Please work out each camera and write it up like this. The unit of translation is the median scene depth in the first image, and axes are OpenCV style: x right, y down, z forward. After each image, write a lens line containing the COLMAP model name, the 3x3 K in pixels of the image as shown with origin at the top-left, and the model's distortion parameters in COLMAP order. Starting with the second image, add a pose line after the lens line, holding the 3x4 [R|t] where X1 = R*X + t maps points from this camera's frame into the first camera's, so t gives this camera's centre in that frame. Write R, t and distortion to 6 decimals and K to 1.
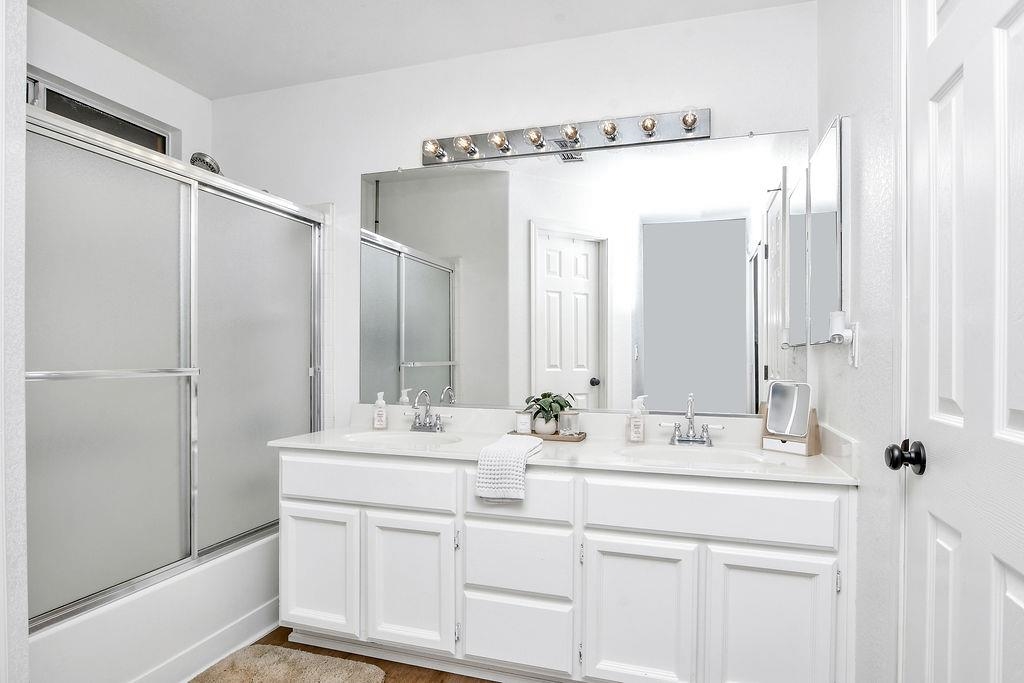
lens RADIAL K [[558.0, 0, 518.8], [0, 558.0, 346.8], [0, 0, 1]] dist [-0.023321, 0.001452]
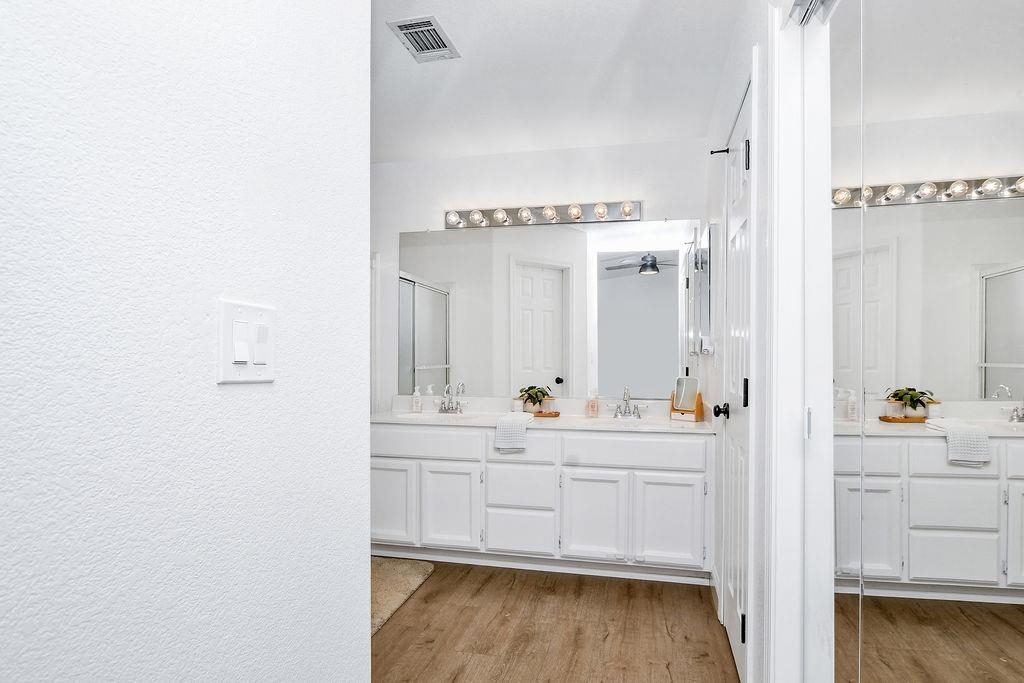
lens RADIAL K [[558.0, 0, 508.4], [0, 558.0, 346.6], [0, 0, 1]] dist [-0.023321, 0.001452]
pose [[0.998165, -0.000232, 0.060557, -0.125018], [0.000557, 0.999986, -0.005355, -0.017109], [-0.060555, 0.005379, 0.998150, -0.573214]]
